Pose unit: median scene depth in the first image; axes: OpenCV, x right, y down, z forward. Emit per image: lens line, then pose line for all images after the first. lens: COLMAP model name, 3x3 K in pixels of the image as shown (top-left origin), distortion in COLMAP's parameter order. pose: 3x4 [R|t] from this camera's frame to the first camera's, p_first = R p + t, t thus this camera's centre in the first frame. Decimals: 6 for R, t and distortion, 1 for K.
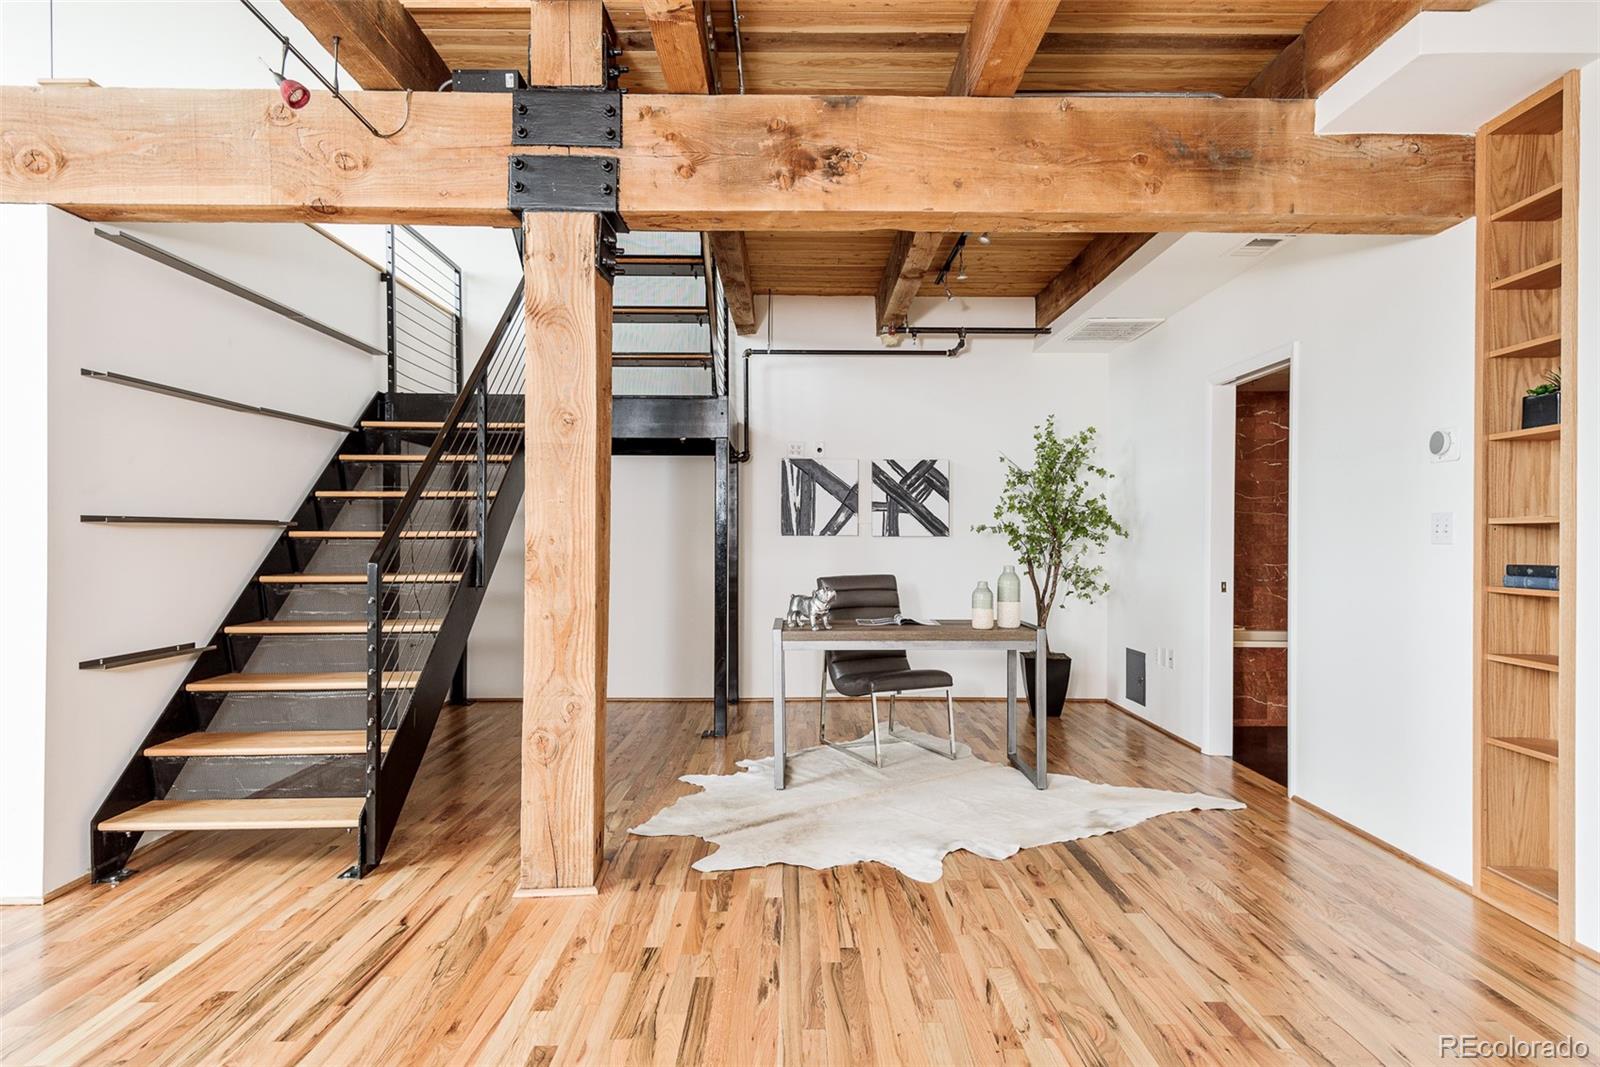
lens RADIAL K [[939.9, 0, 802.5], [0, 939.9, 537.8], [0, 0, 1]] dist [0.021149, -0.002095]
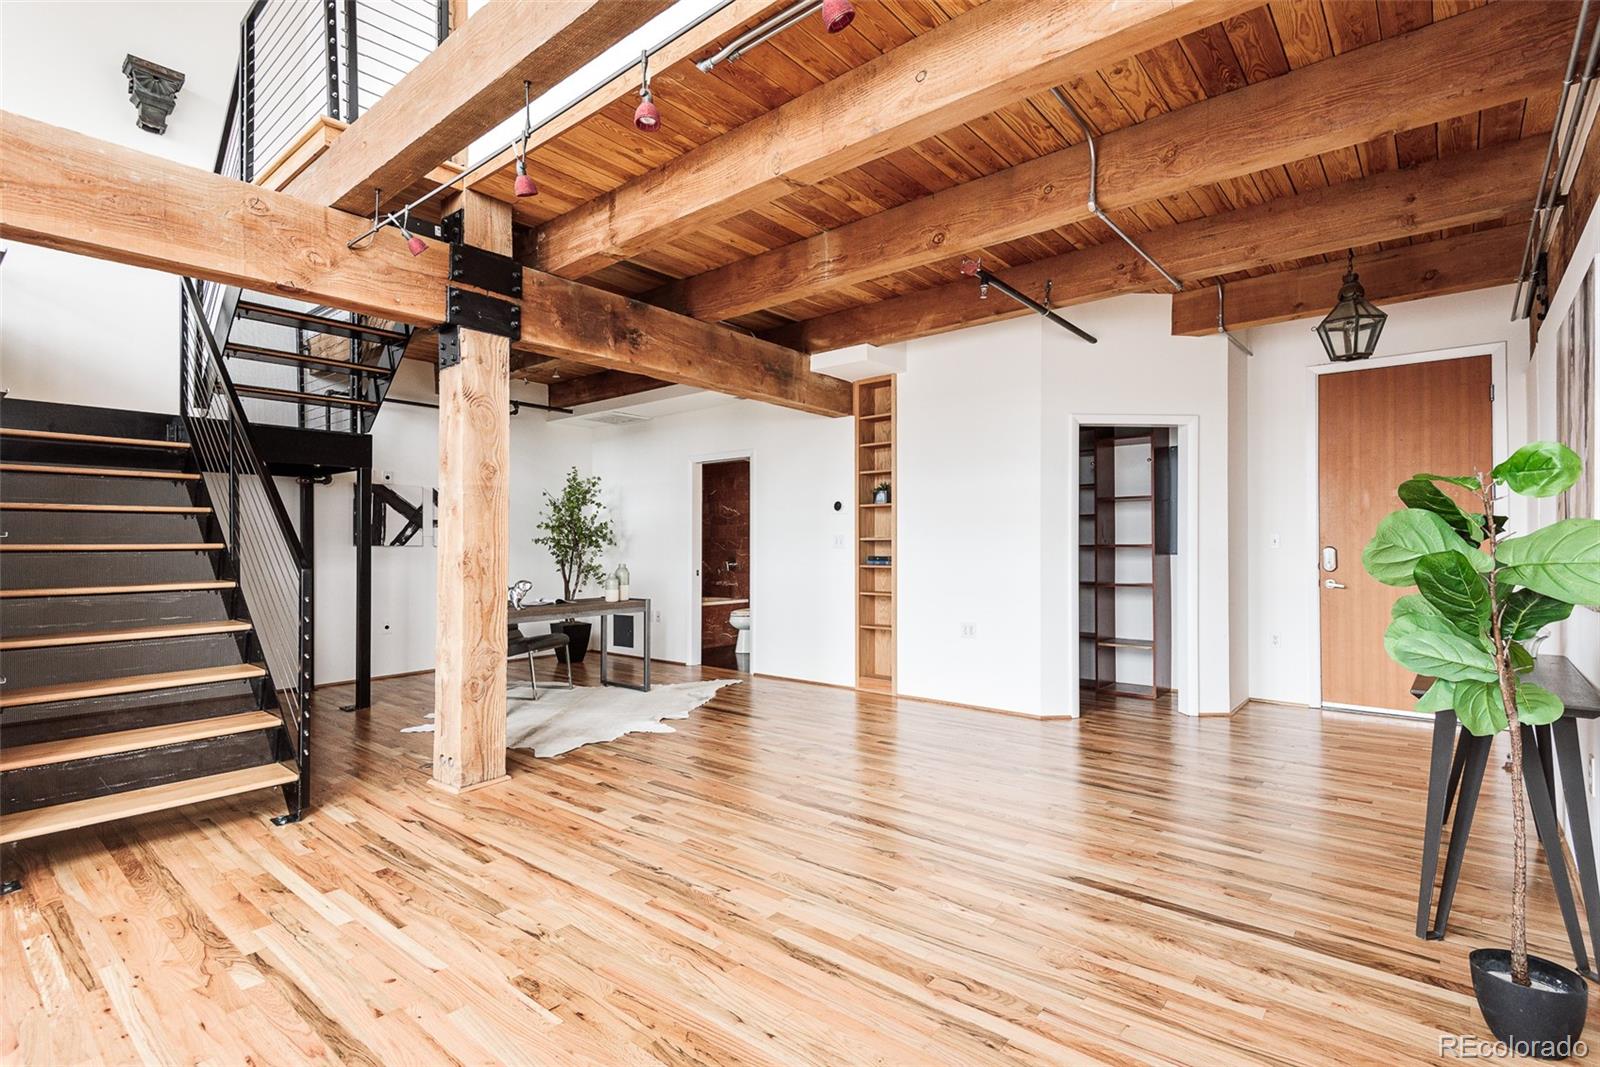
lens RADIAL K [[755.8, 0, 802.3], [0, 755.8, 540.0], [0, 0, 1]] dist [-0.004495, -0.000804]
pose [[0.653056, 0.001874, 0.757307, -0.591173], [0.004186, 0.999973, -0.006084, -0.002923], [-0.757298, 0.007143, 0.653031, -0.121071]]
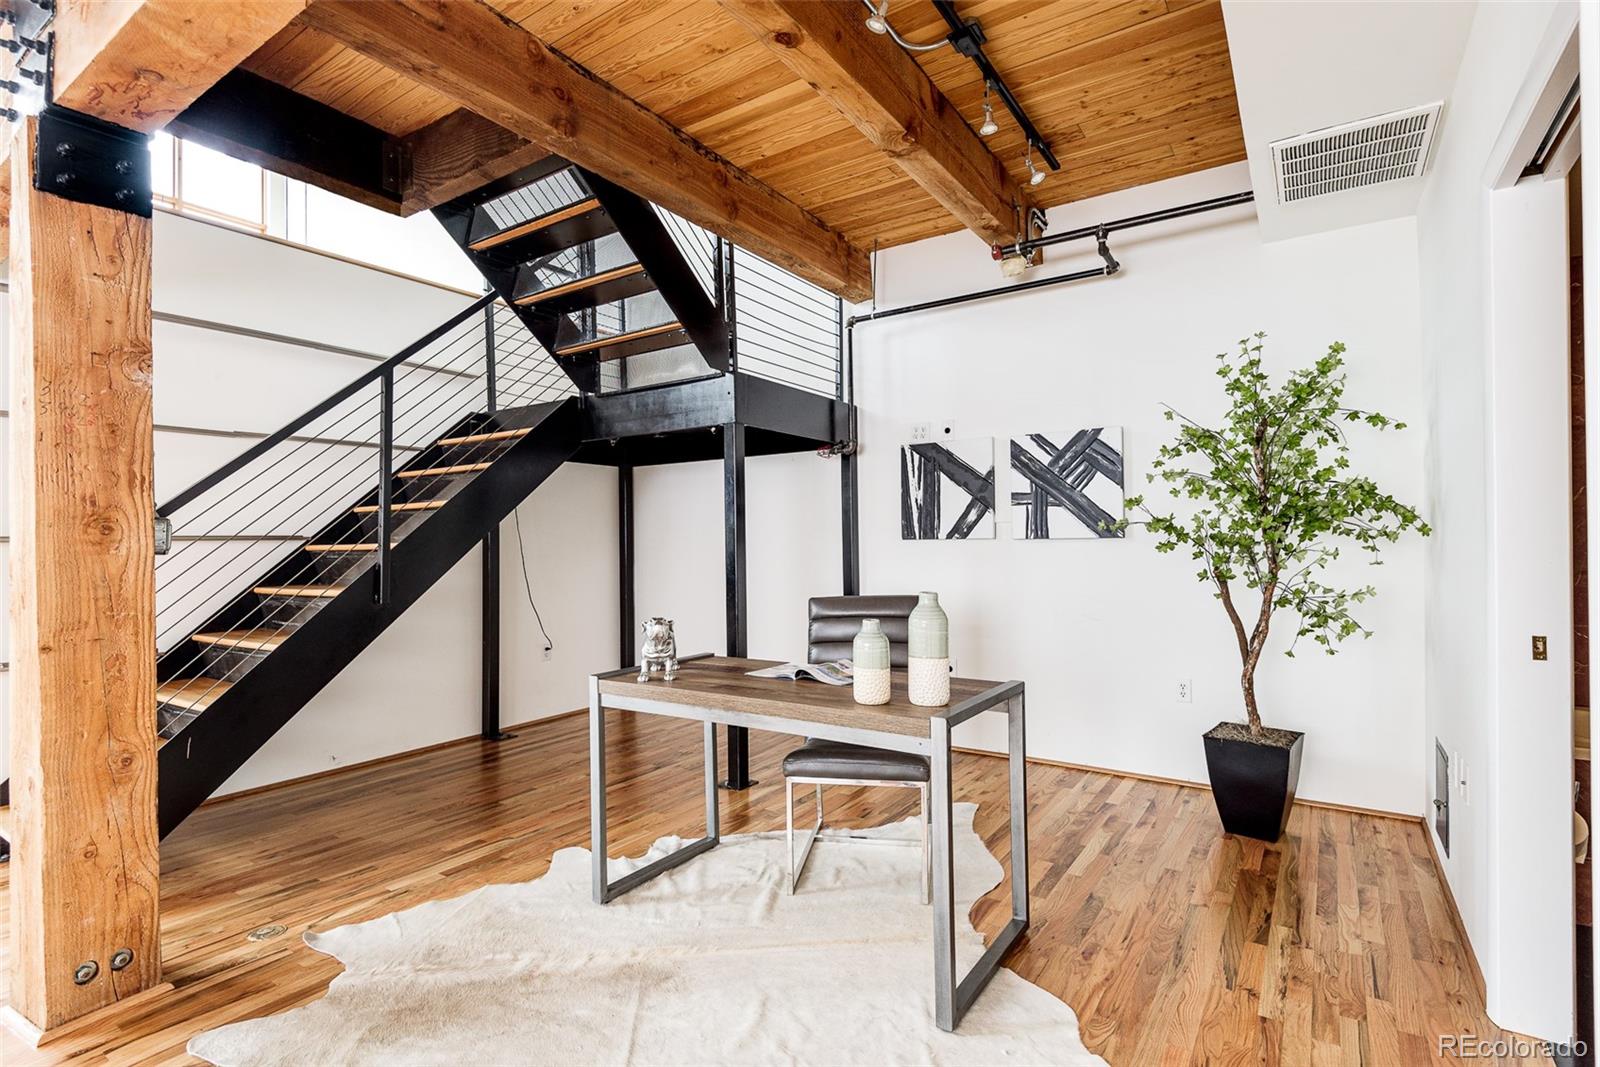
lens RADIAL K [[779.4, 0, 790.3], [0, 779.4, 527.8], [0, 0, 1]] dist [-0.000433, -0.000596]
pose [[0.816561, -0.024810, -0.576725, 0.423832], [0.013335, 0.999620, -0.024123, 0.002546], [0.577105, 0.012007, 0.816582, 0.590001]]
